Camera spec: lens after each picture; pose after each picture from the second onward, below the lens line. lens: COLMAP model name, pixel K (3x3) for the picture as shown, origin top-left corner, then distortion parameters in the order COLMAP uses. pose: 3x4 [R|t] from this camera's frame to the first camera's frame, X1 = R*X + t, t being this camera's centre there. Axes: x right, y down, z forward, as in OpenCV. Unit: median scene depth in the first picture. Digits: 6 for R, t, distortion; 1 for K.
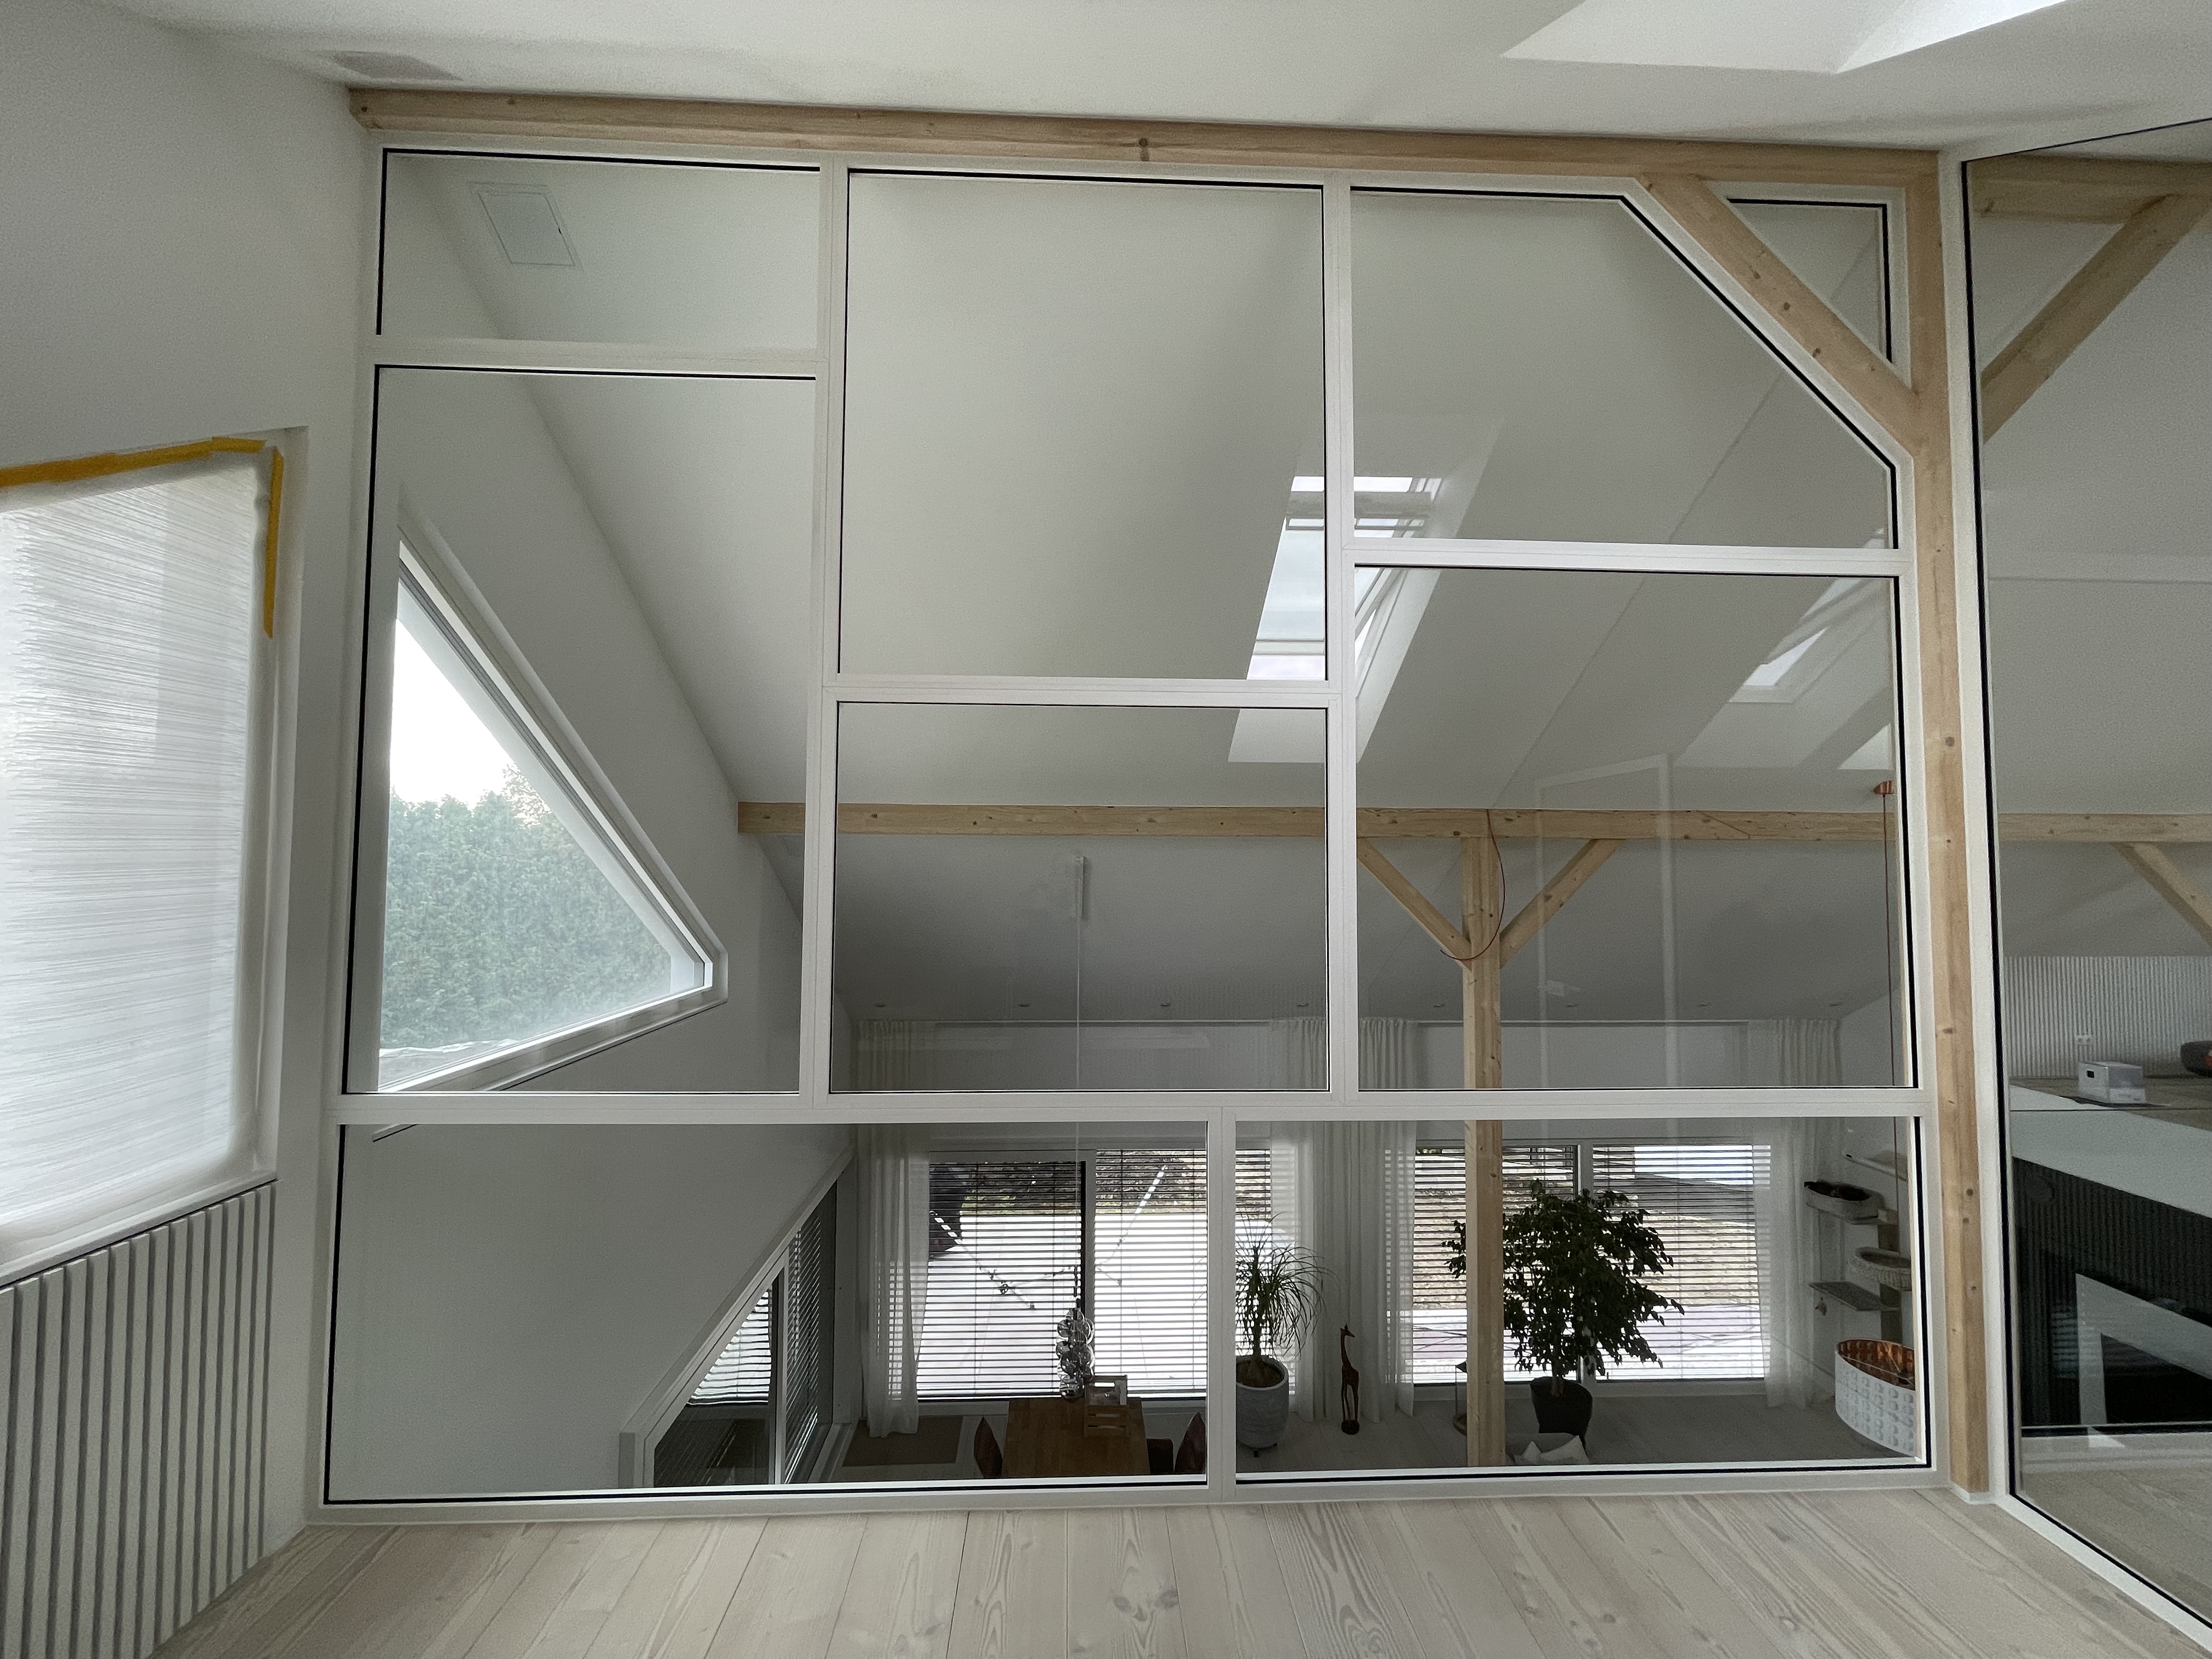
lens RADIAL K [[887.6, 0, 1101.5], [0, 887.6, 832.4], [0, 0, 1]] dist [-0.003234, -0.000667]
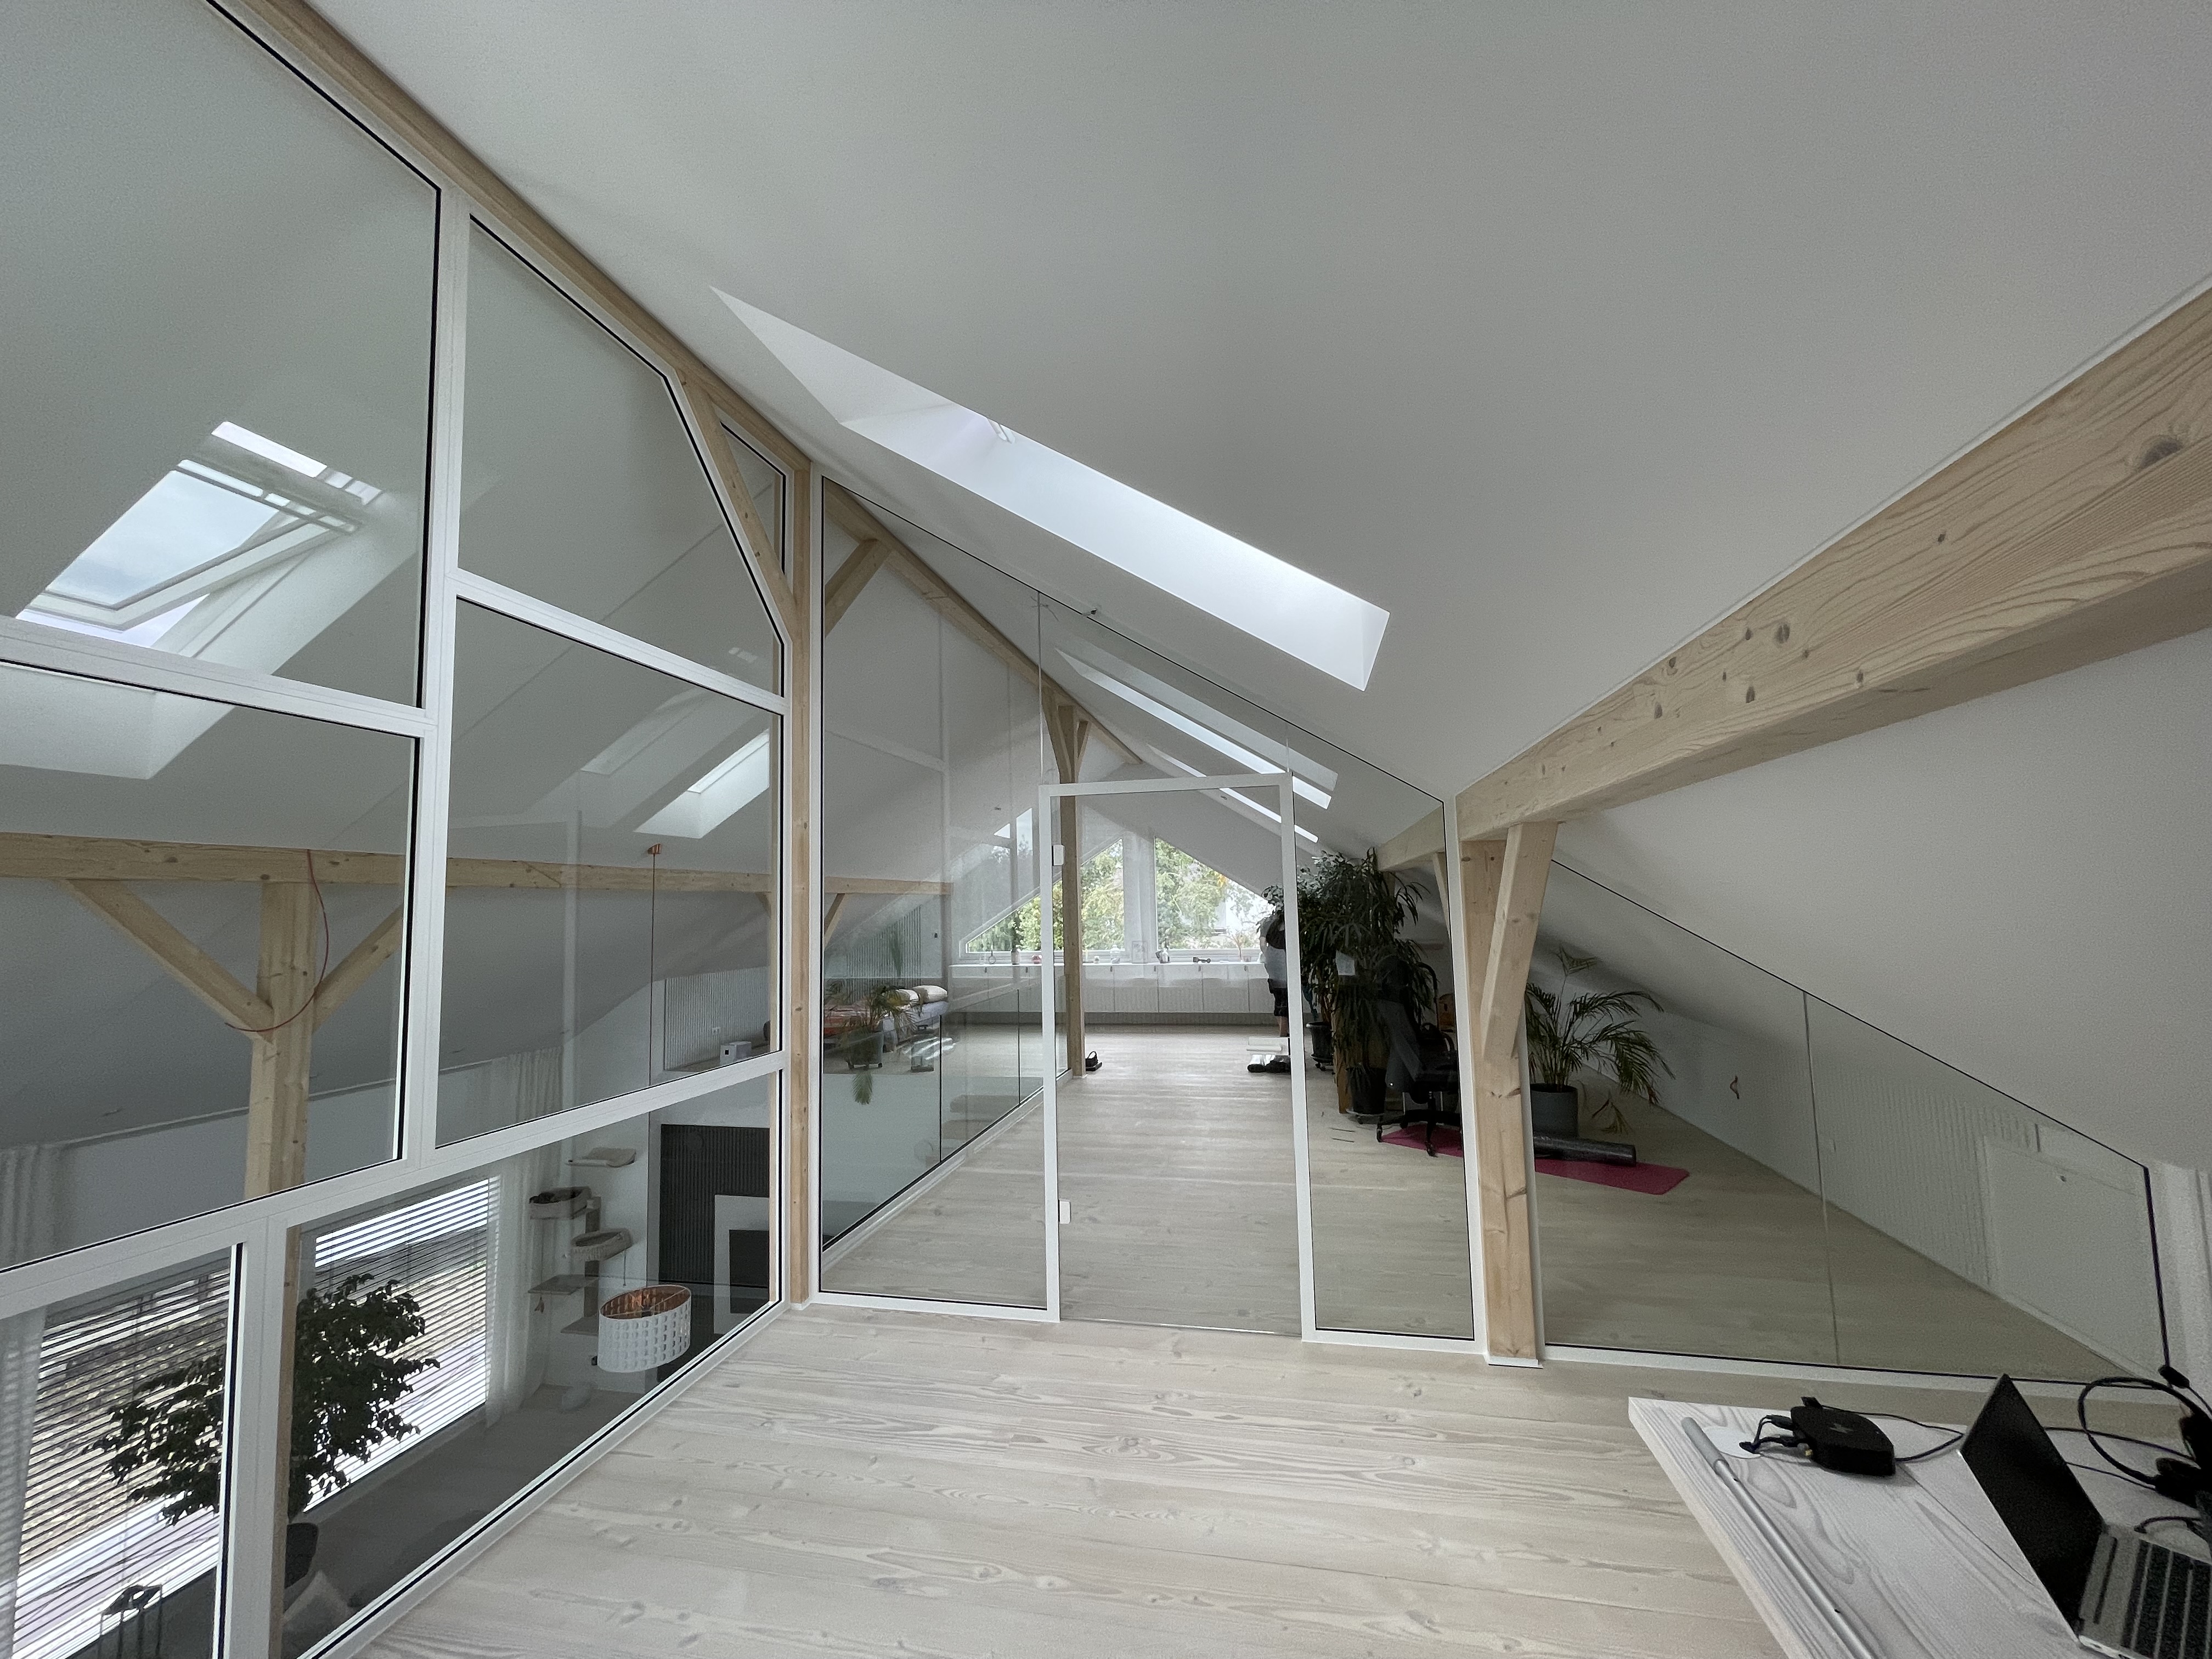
lens RADIAL K [[887.6, 0, 1107.5], [0, 887.6, 835.7], [0, 0, 1]] dist [-0.003234, -0.000667]
pose [[0.246281, 0.066633, 0.966905, -0.204767], [-0.013415, 0.997773, -0.065344, 0.005752], [-0.969106, 0.003122, 0.246627, 0.034561]]
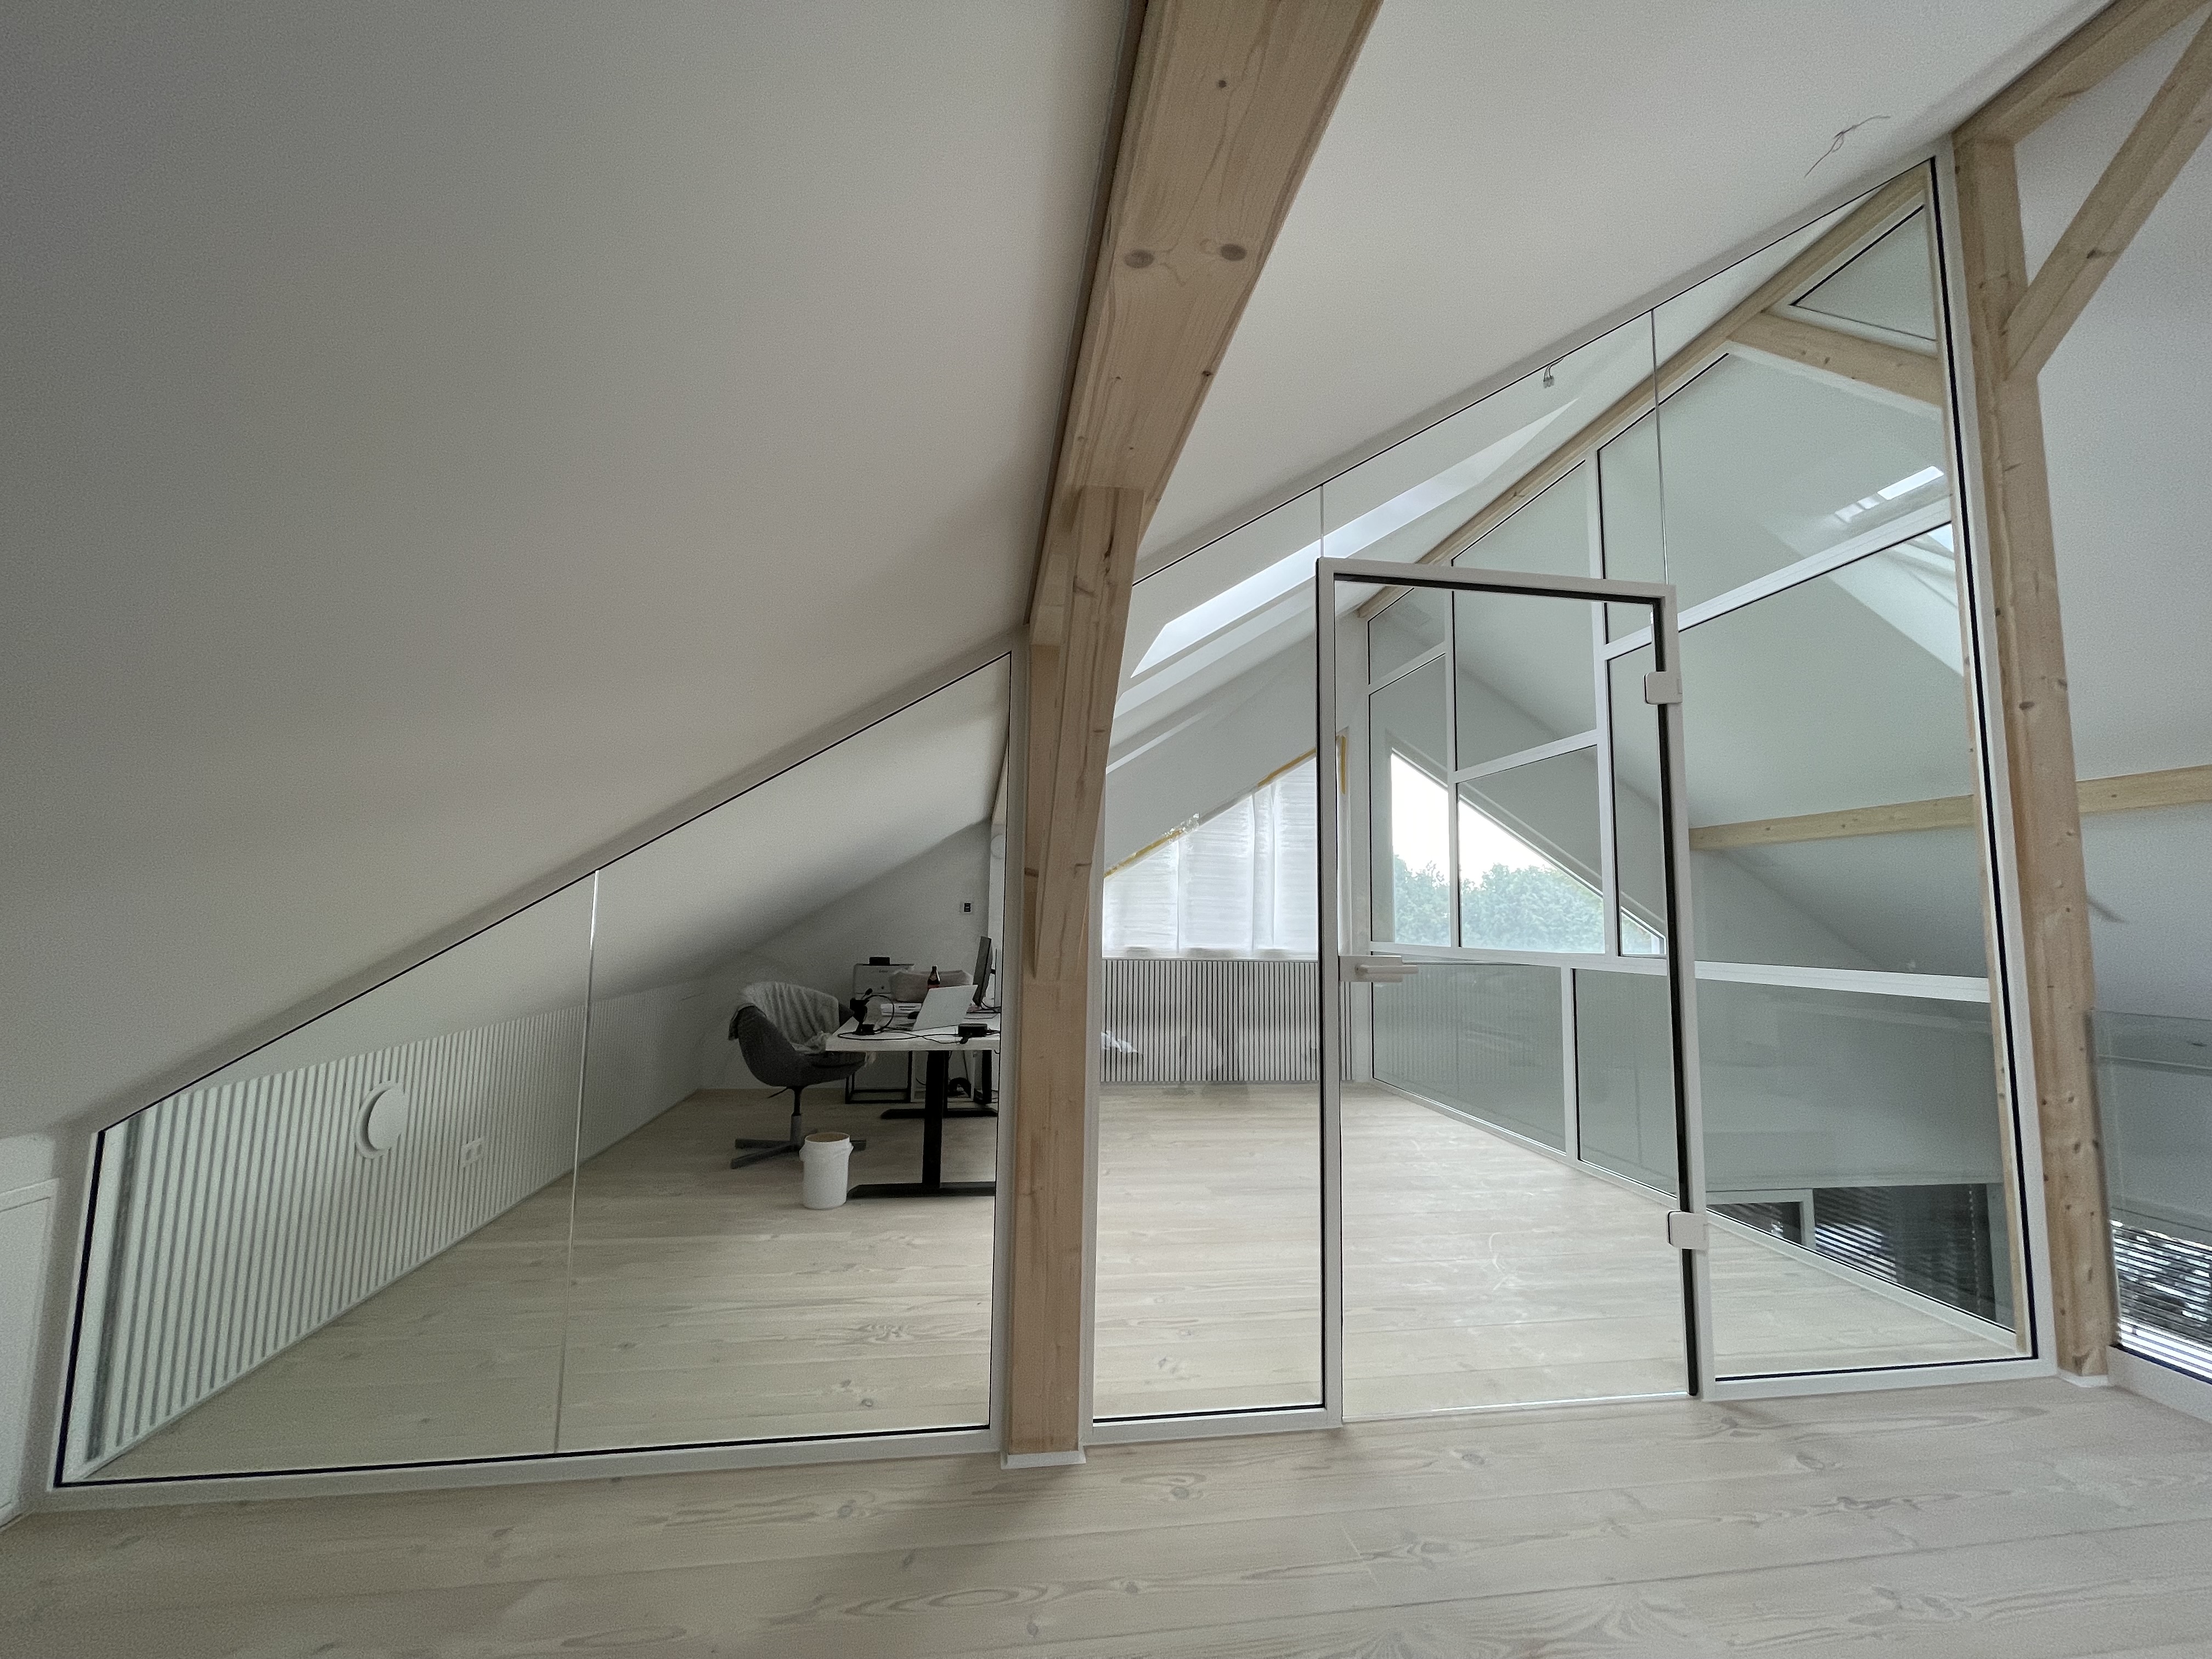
lens RADIAL K [[887.6, 0, 1102.1], [0, 887.6, 834.4], [0, 0, 1]] dist [-0.003234, -0.000667]
pose [[0.108140, -0.106253, -0.988441, 0.840336], [0.027361, 0.994213, -0.103880, 0.088011], [0.993759, -0.015811, 0.110421, -0.088413]]
